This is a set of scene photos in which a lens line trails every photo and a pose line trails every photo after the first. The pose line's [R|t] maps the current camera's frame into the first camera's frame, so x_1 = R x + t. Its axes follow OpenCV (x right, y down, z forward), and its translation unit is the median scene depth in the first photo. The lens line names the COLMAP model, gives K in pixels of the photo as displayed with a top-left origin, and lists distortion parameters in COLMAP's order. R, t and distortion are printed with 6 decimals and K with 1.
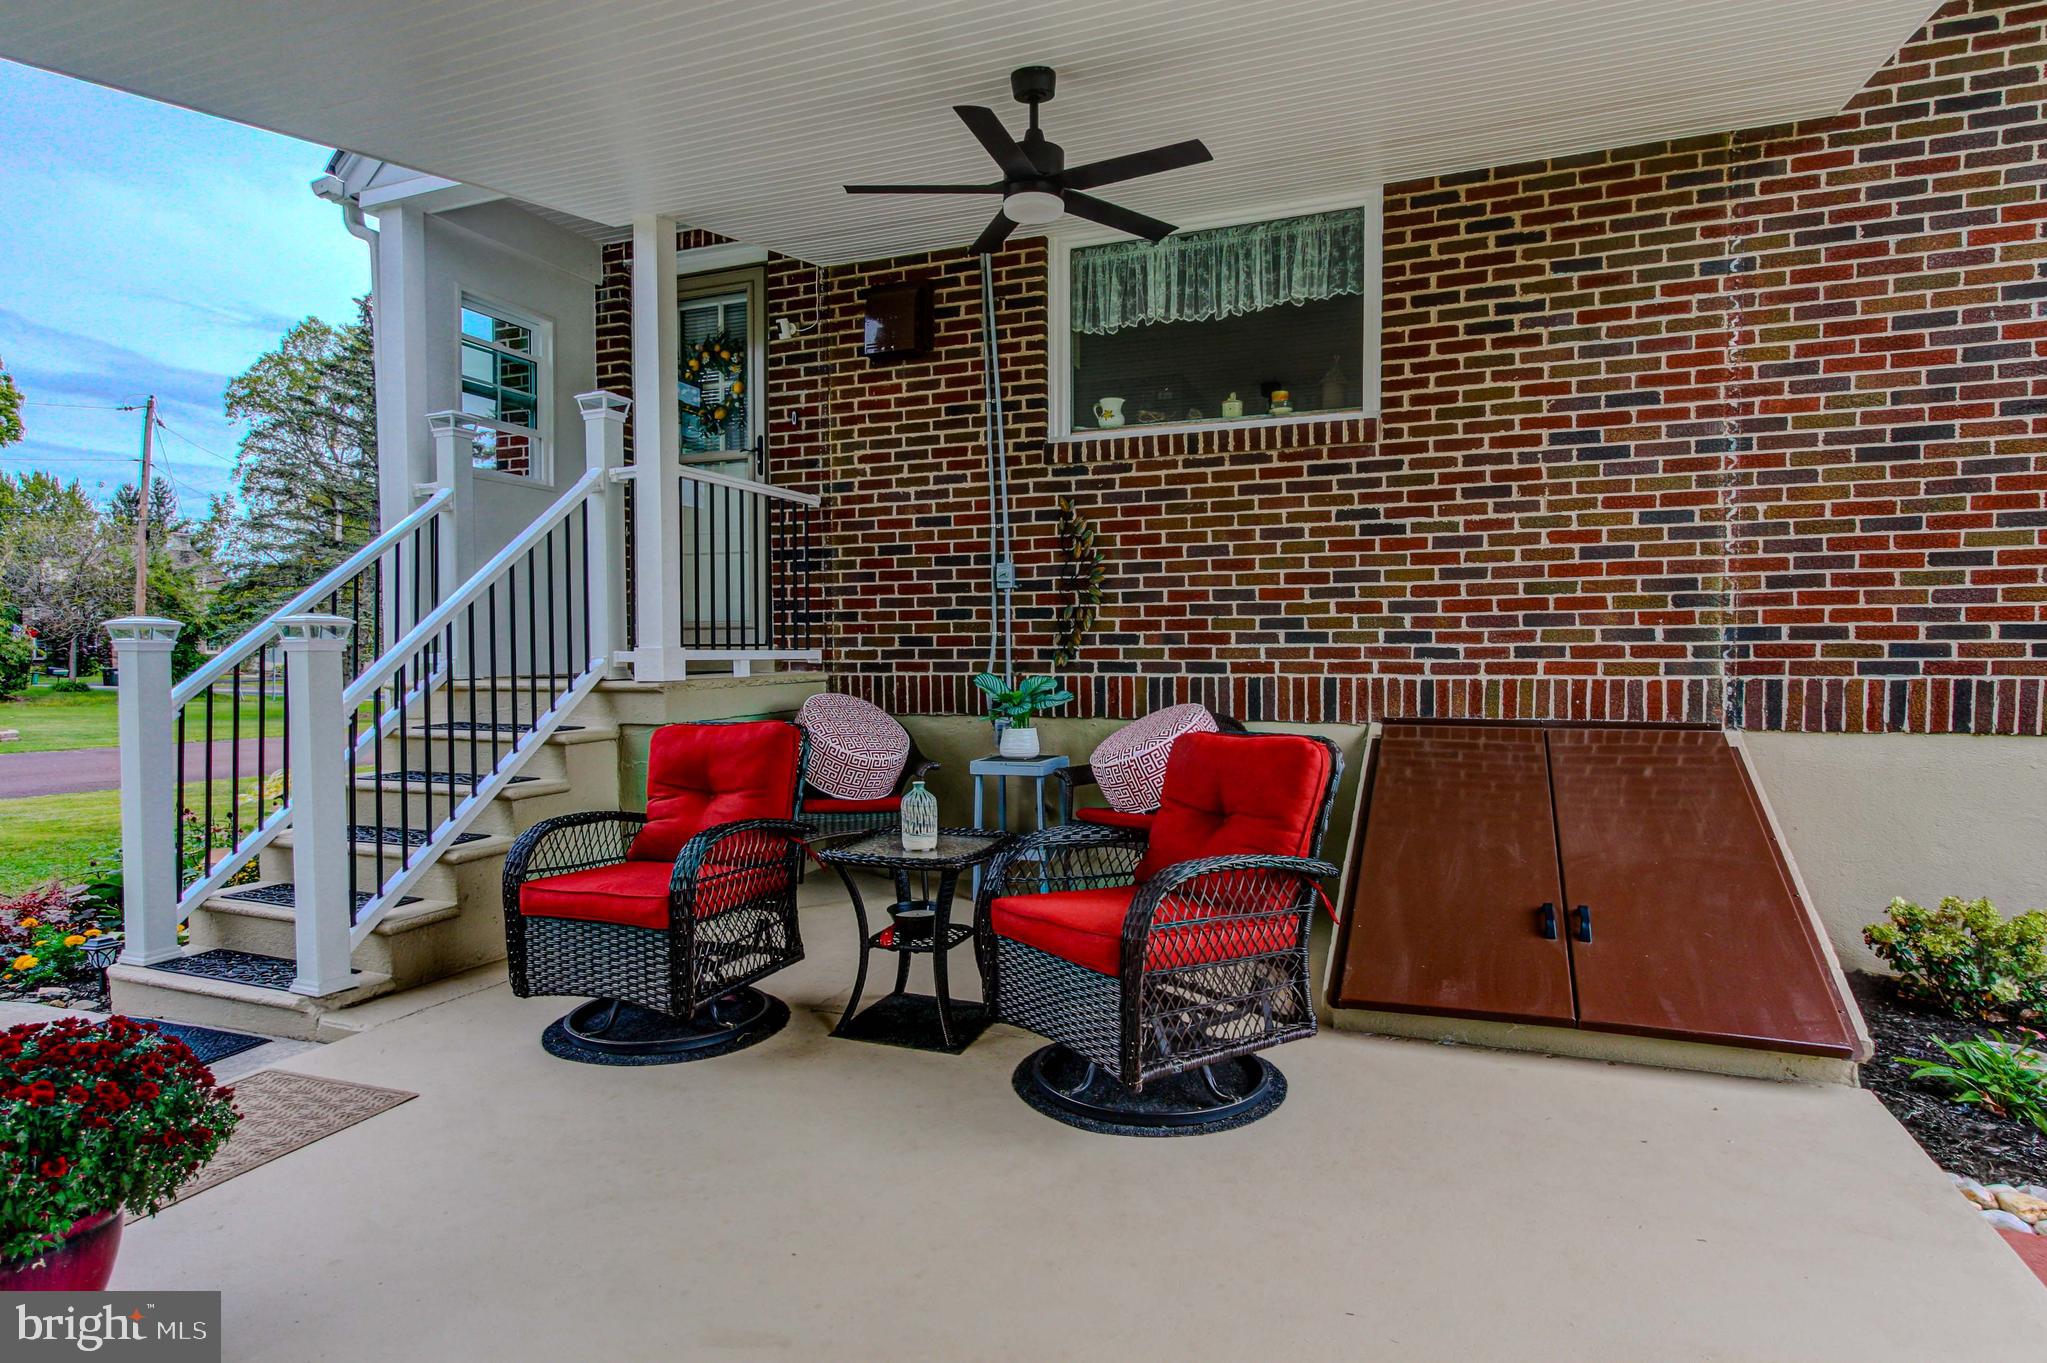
lens RADIAL K [[1203.0, 0, 1020.4], [0, 1203.0, 707.7], [0, 0, 1]] dist [-0.001363, 0.003392]
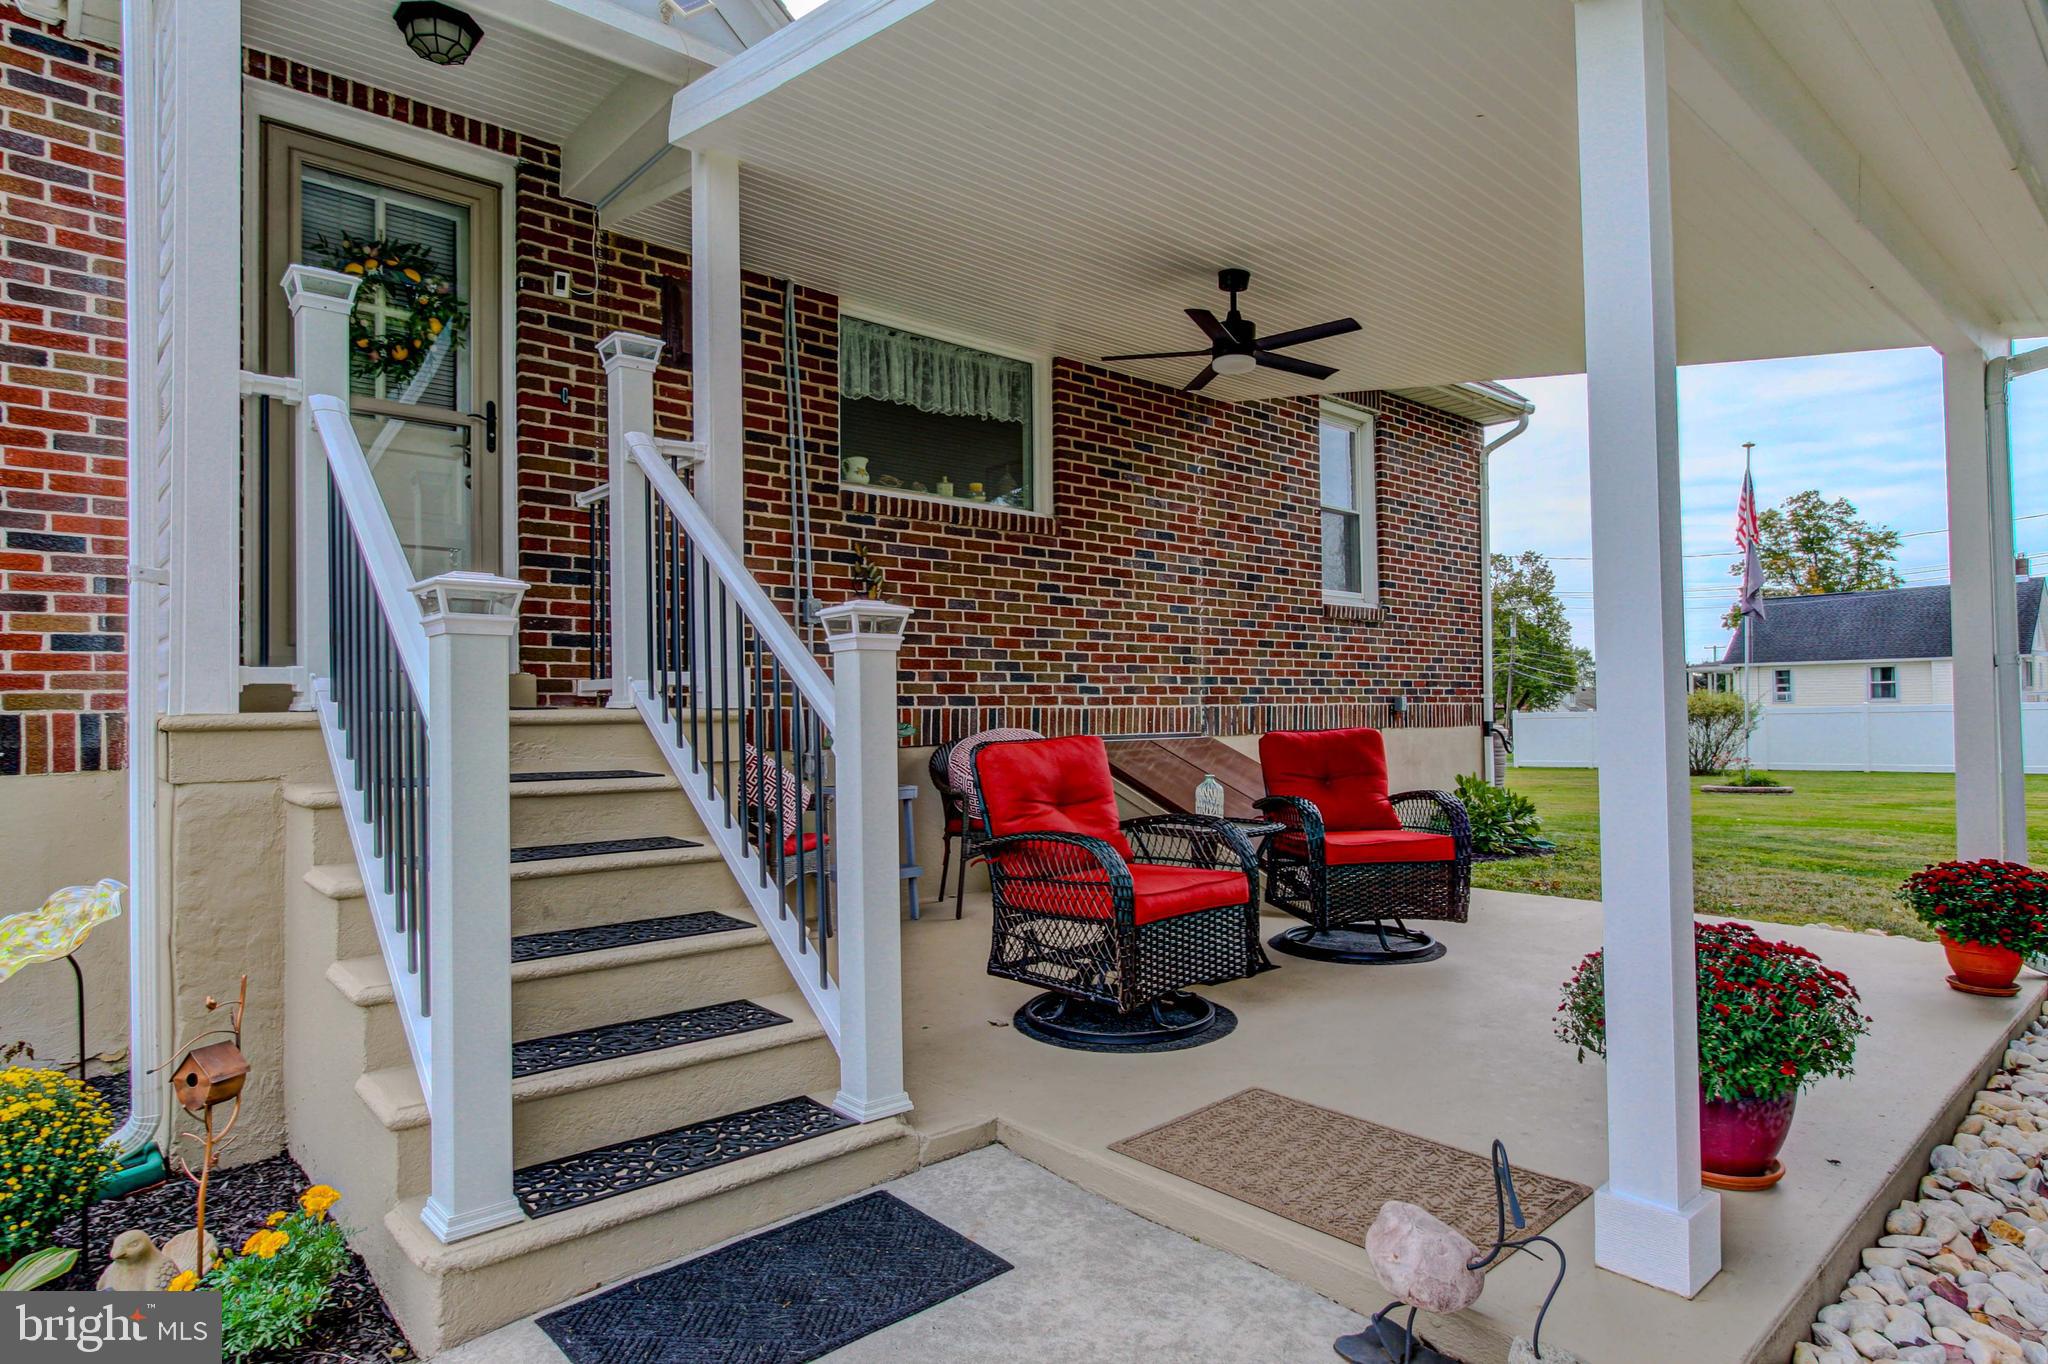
lens RADIAL K [[1191.3, 0, 1026.6], [0, 1191.3, 671.2], [0, 0, 1]] dist [-0.002894, 0.000434]
pose [[0.407308, 0.020250, 0.913066, -0.918343], [0.032437, 0.998803, -0.036622, -0.017170], [-0.912715, 0.044534, 0.406163, 0.458279]]
